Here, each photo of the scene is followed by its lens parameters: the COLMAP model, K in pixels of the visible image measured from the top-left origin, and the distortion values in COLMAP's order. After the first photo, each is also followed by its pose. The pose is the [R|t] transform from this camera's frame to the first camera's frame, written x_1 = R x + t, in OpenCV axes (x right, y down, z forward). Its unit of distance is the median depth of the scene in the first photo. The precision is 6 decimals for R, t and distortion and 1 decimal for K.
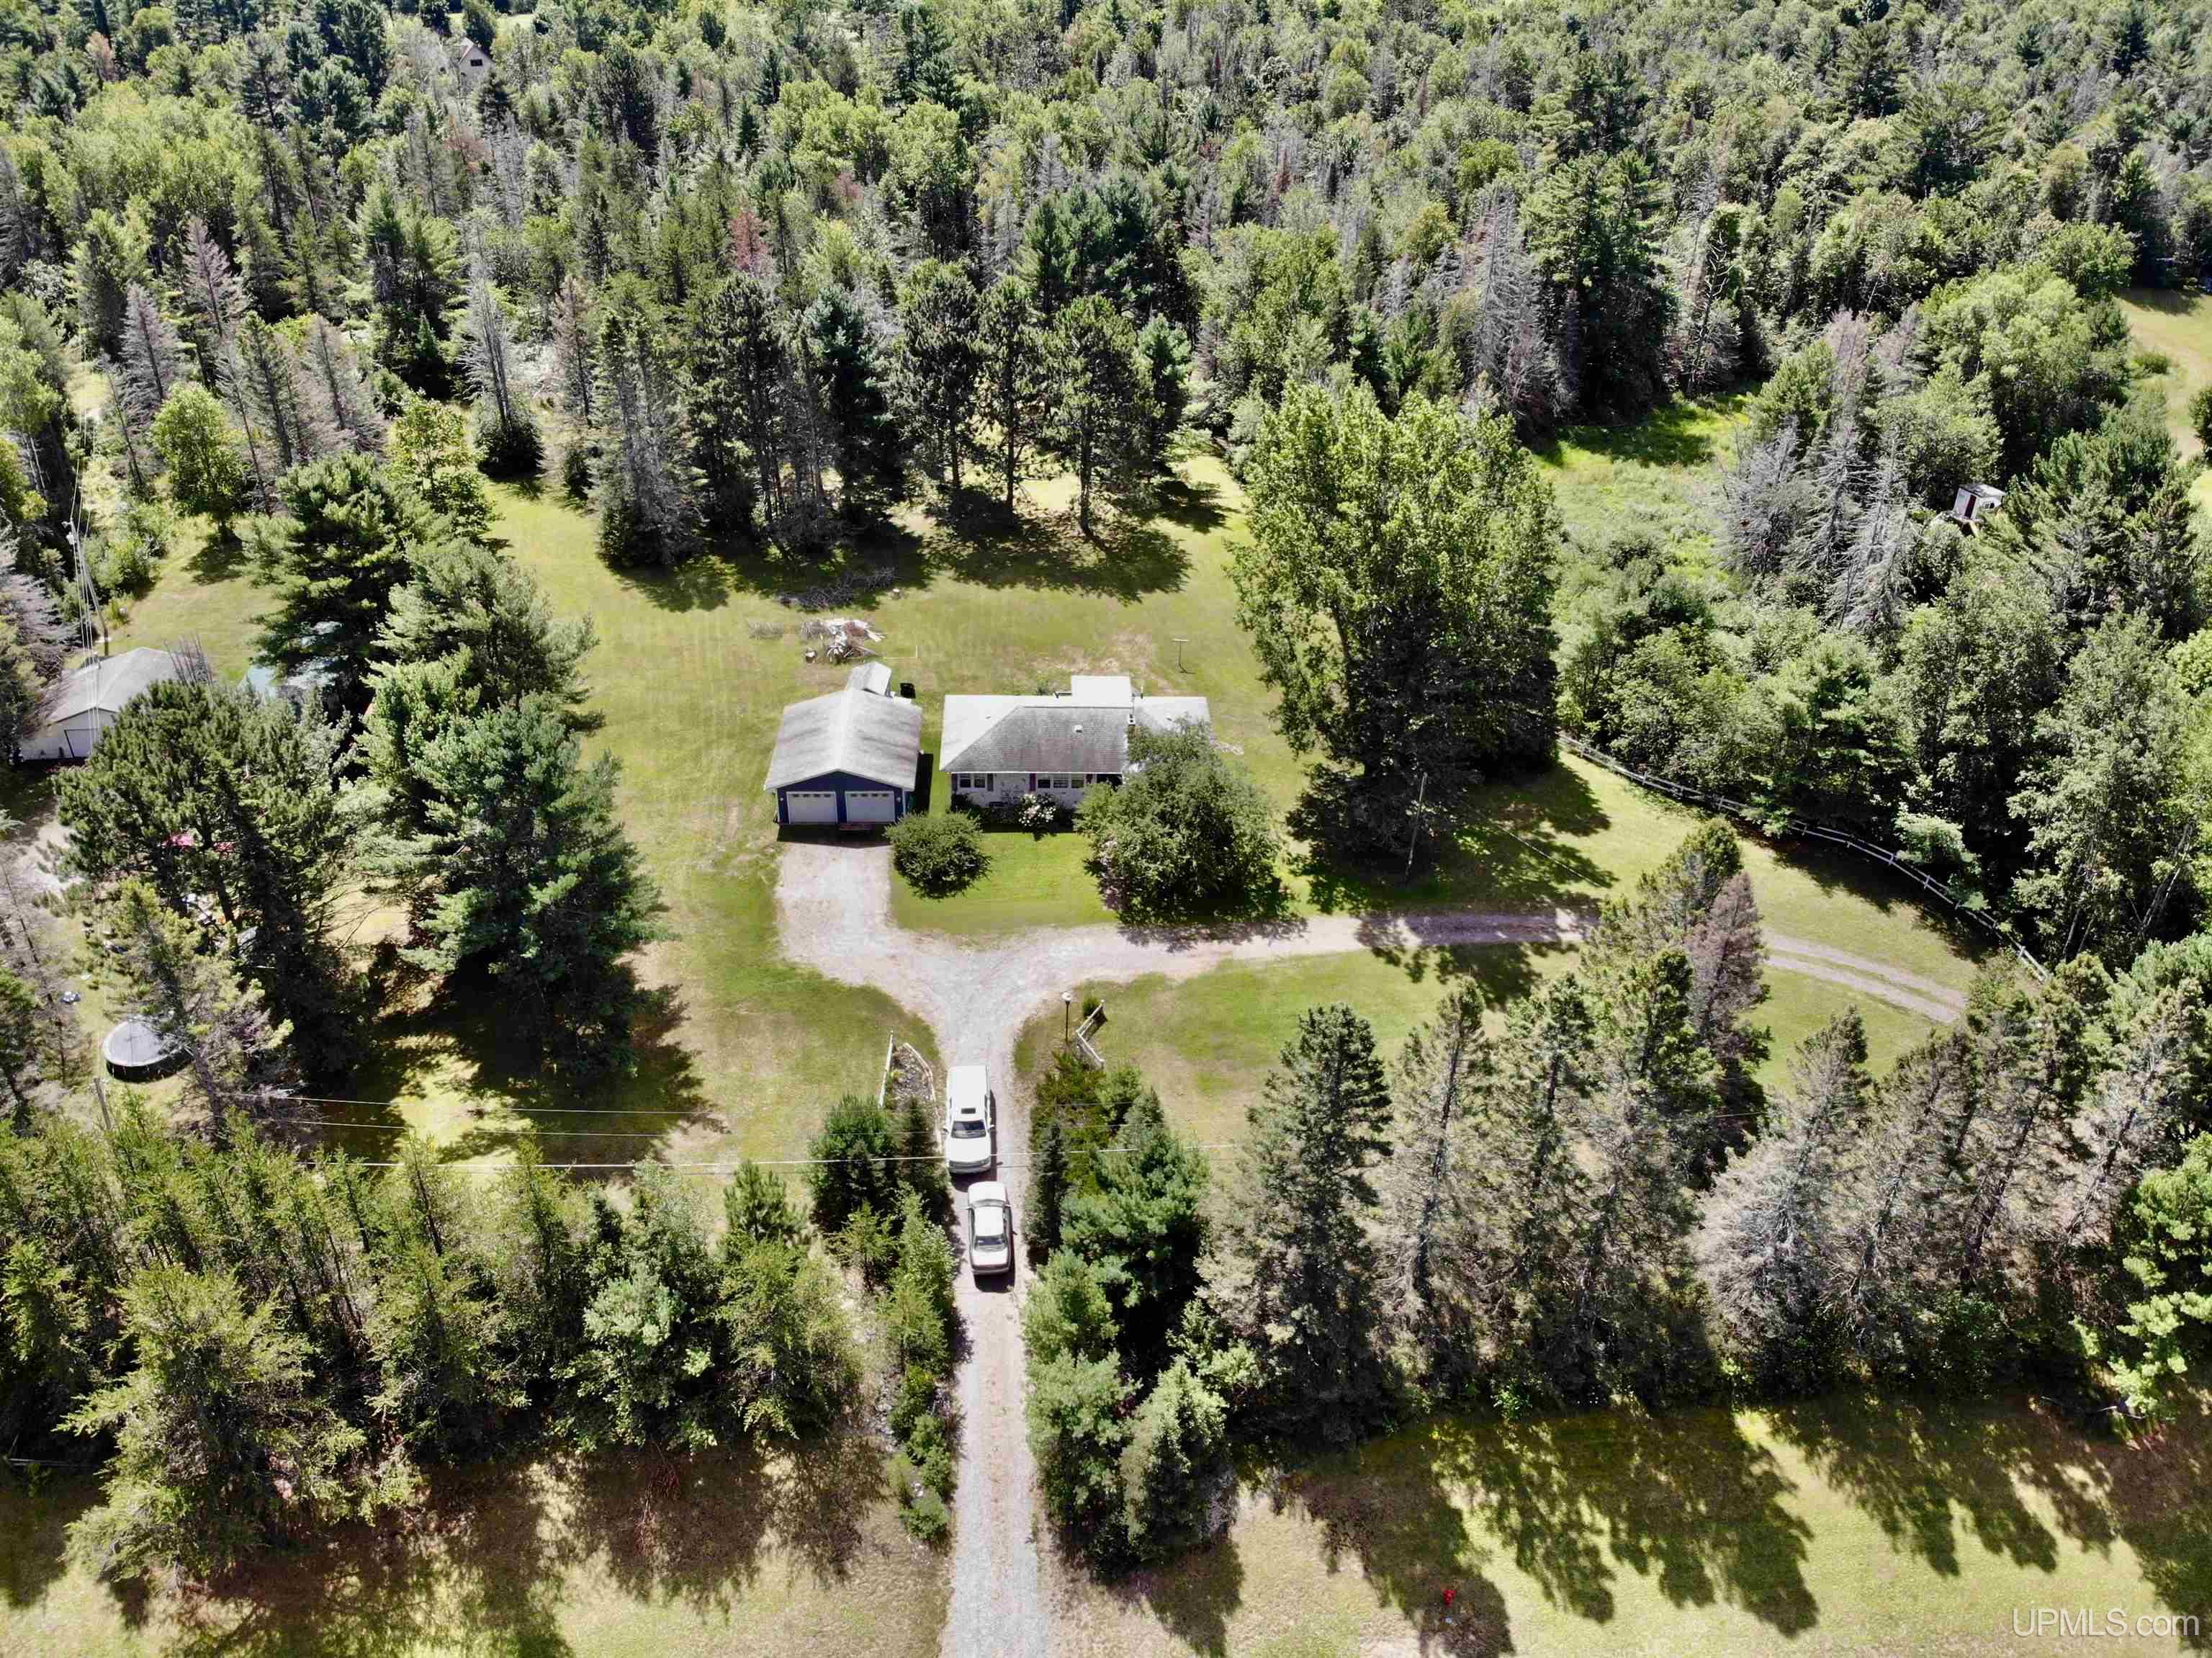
lens RADIAL K [[1653.9, 0, 1106.0], [0, 1653.9, 829.0], [0, 0, 1]] dist [0.259641, -0.159376]
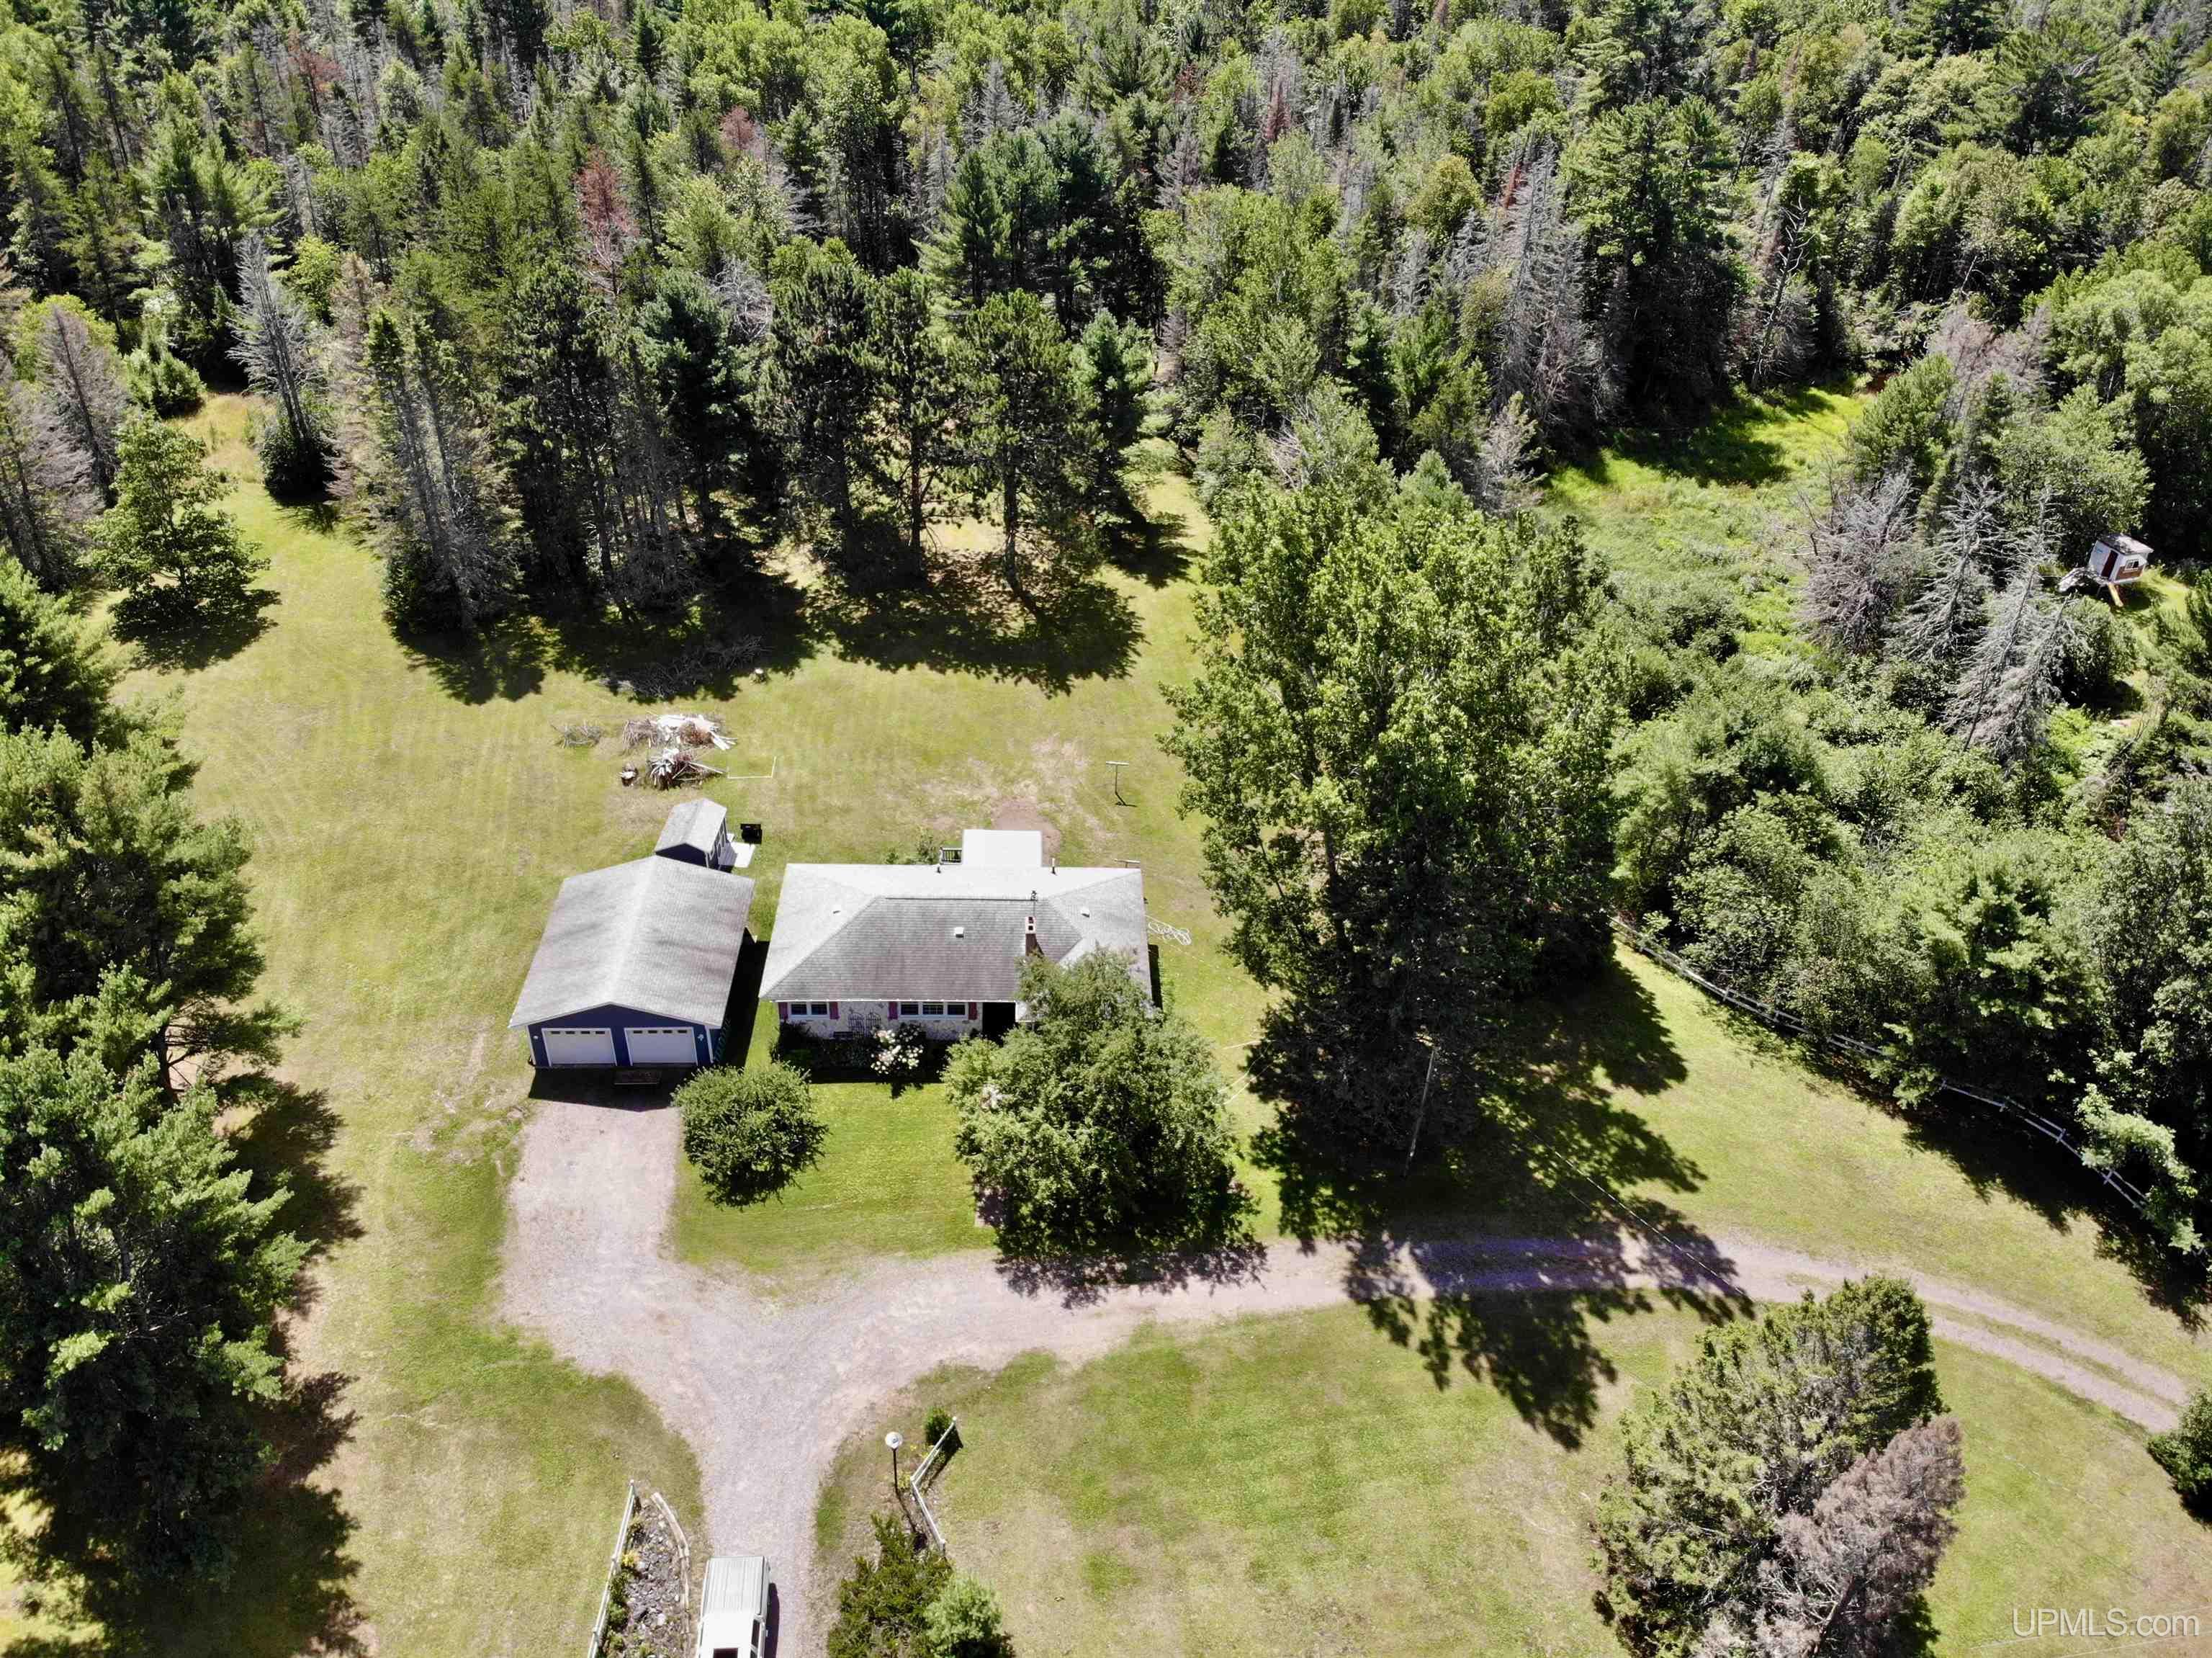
lens RADIAL K [[1664.6, 0, 1101.1], [0, 1664.6, 853.4], [0, 0, 1]] dist [0.191967, -0.156243]
pose [[0.999924, 0.011980, -0.002891, 0.031888], [-0.011768, 0.997834, 0.064718, -0.097106], [0.003660, -0.064679, 0.997899, 0.185558]]
